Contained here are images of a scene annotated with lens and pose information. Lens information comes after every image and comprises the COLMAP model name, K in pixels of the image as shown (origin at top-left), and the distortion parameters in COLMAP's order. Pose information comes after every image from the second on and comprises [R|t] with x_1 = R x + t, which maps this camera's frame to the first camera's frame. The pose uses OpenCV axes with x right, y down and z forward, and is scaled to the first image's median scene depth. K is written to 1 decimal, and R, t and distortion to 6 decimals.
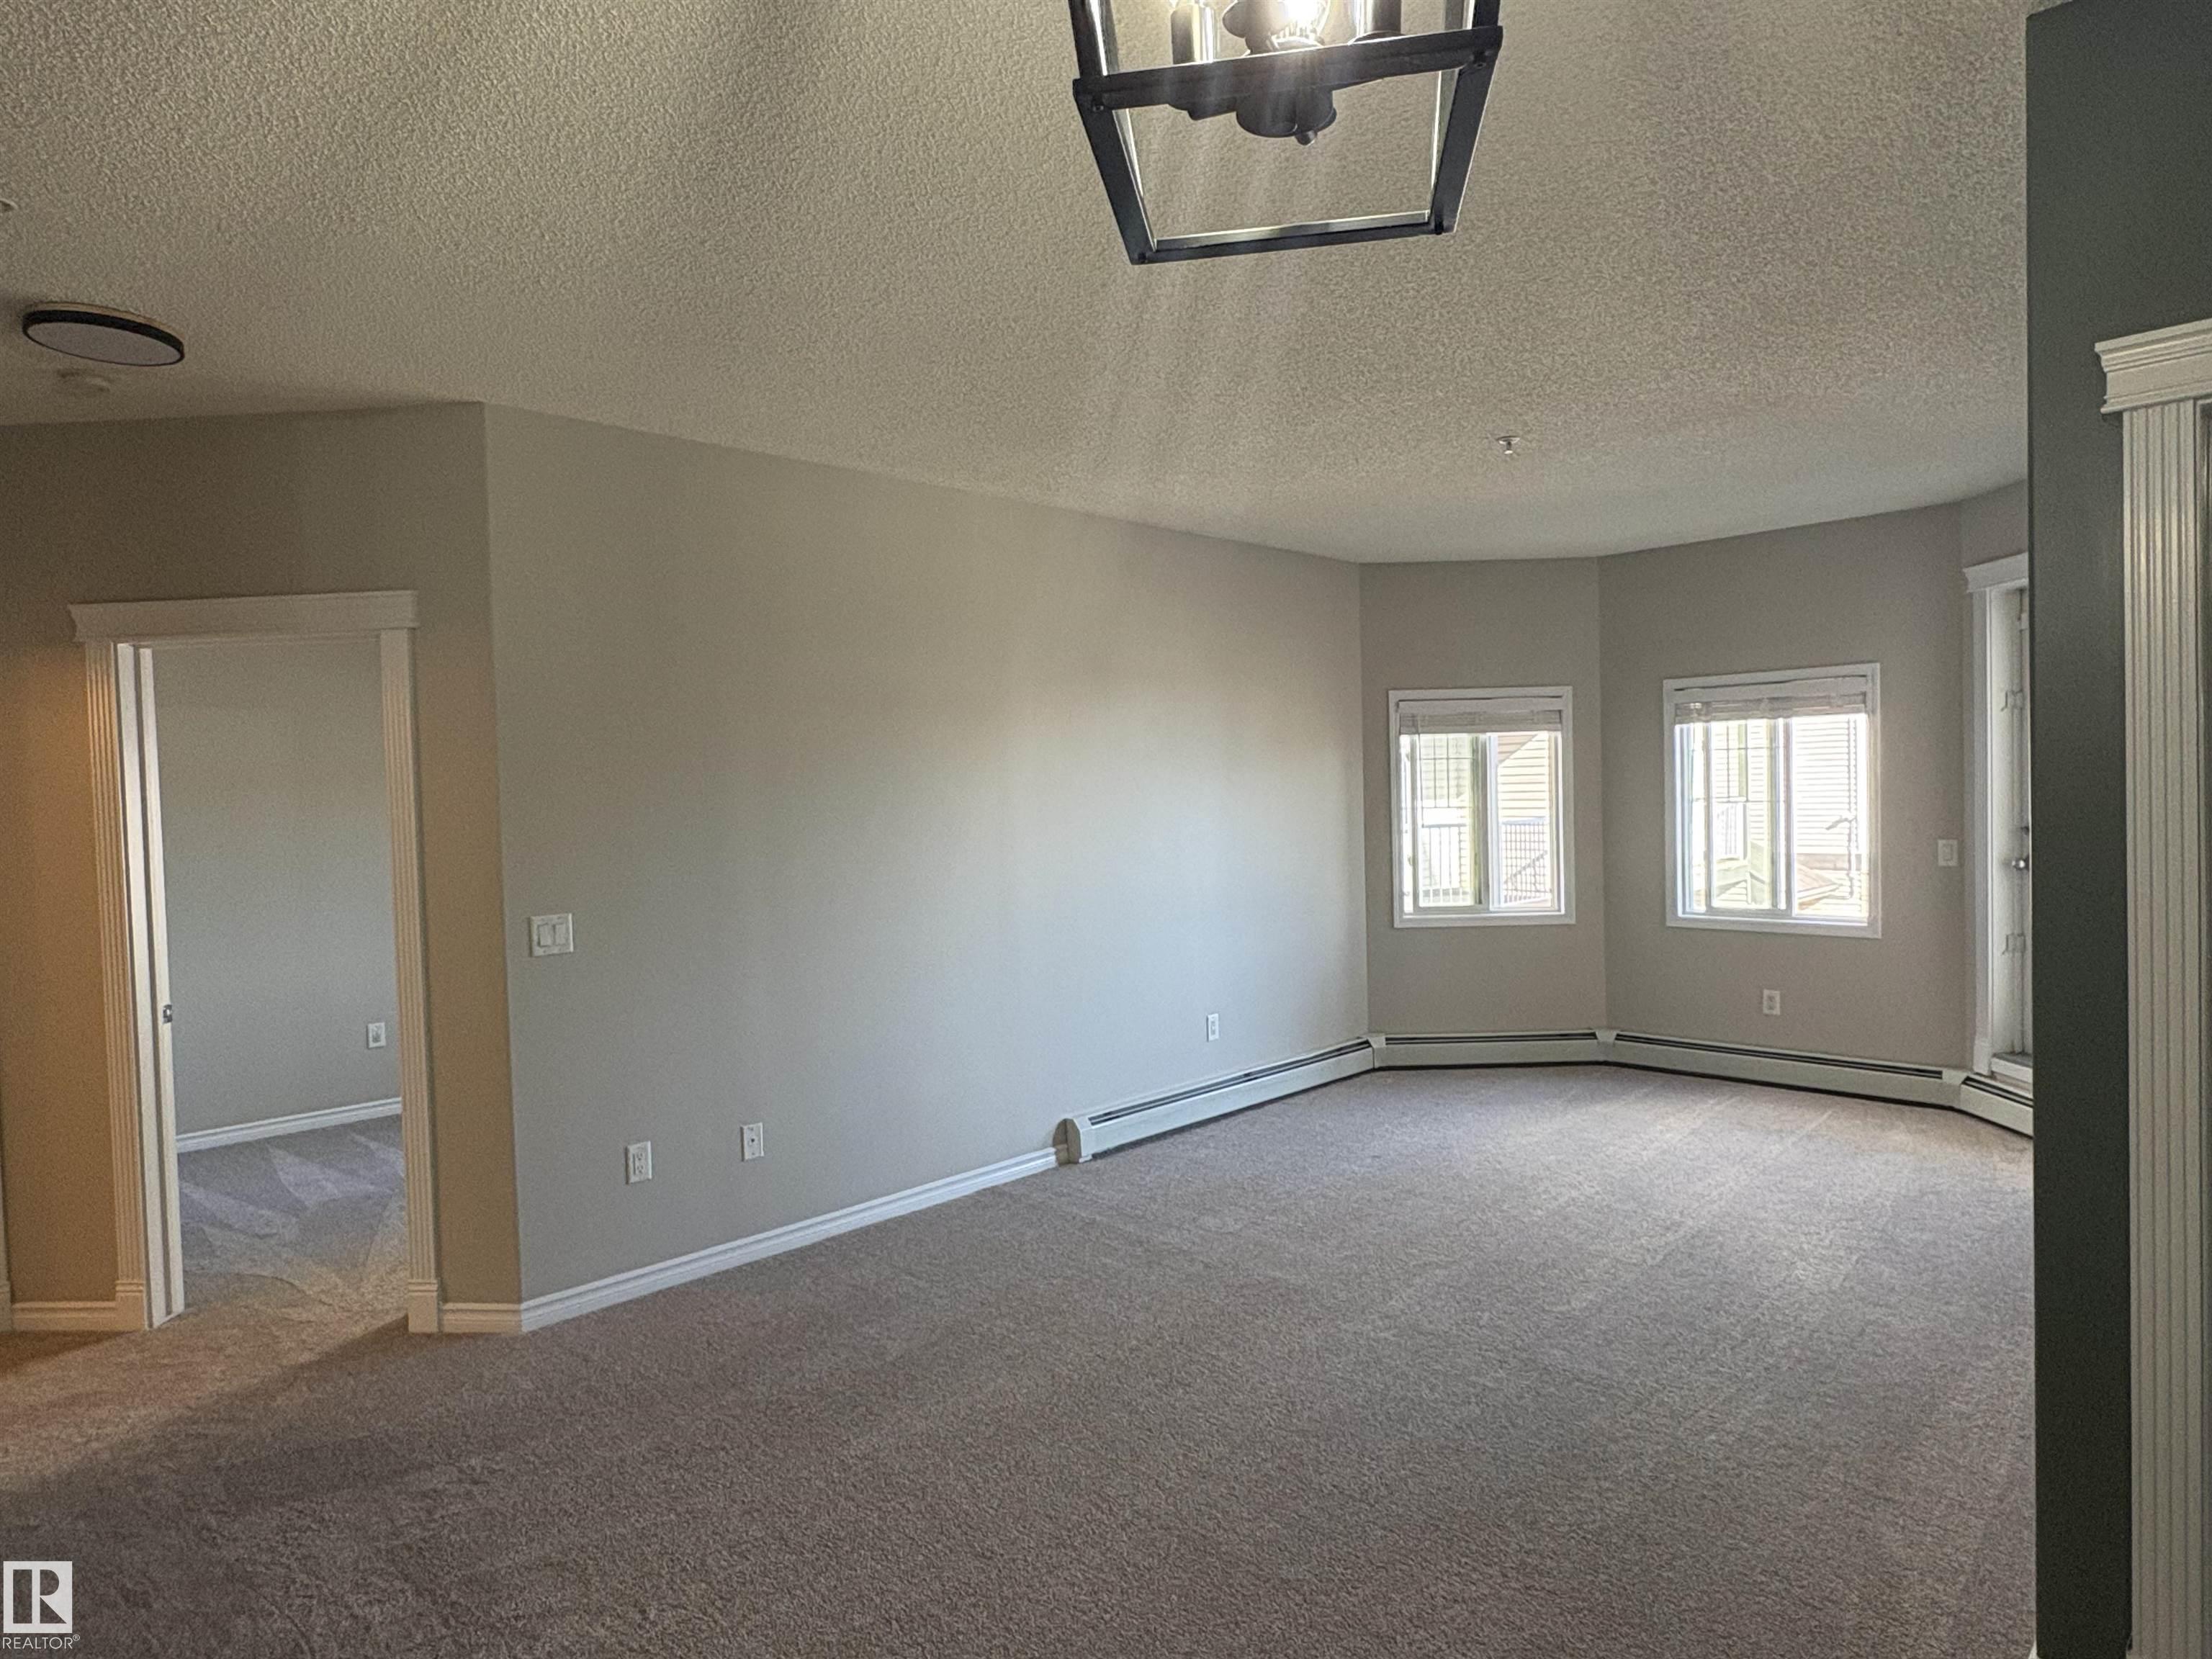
lens RADIAL K [[1302.0, 0, 1106.0], [0, 1302.0, 829.5], [0, 0, 1]] dist [-0.003179, 0.000485]
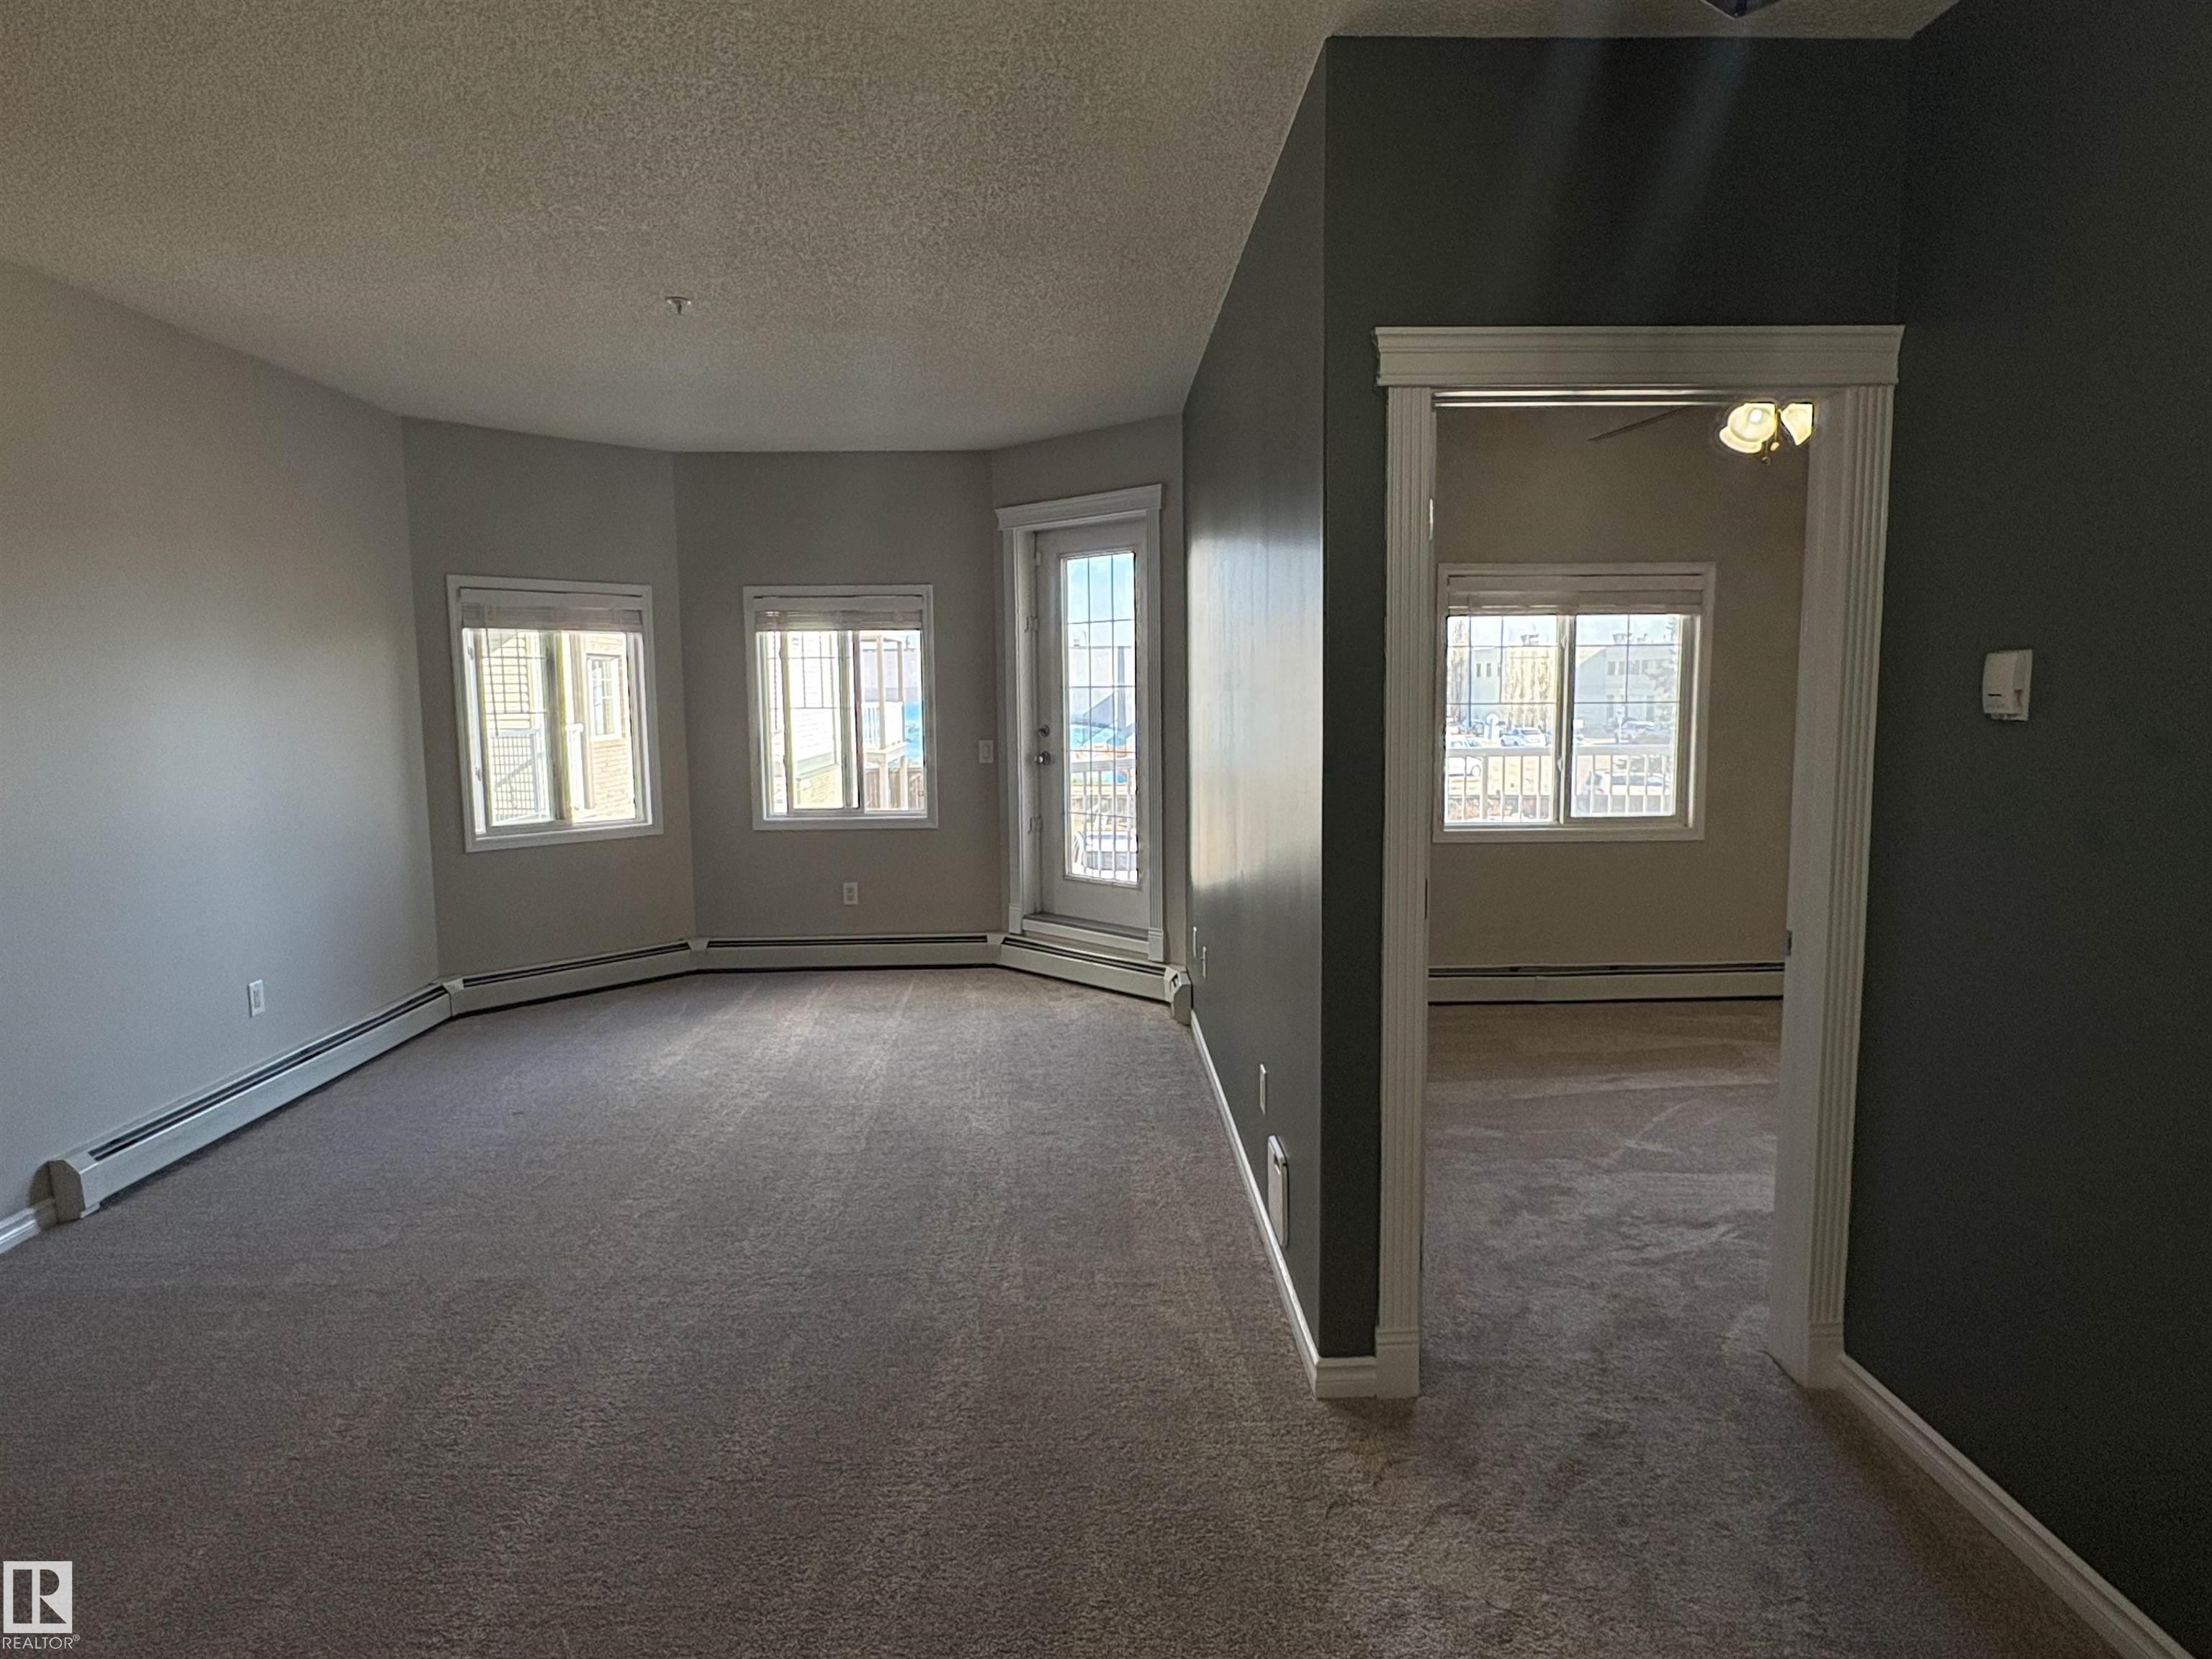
lens RADIAL K [[1280.8, 0, 1106.0], [0, 1280.8, 829.5], [0, 0, 1]] dist [0.002131, 0.001912]
pose [[0.671872, -0.062565, 0.738020, -0.142370], [0.015087, 0.997375, 0.070817, 0.007564], [-0.740514, -0.036445, 0.671052, 0.135734]]
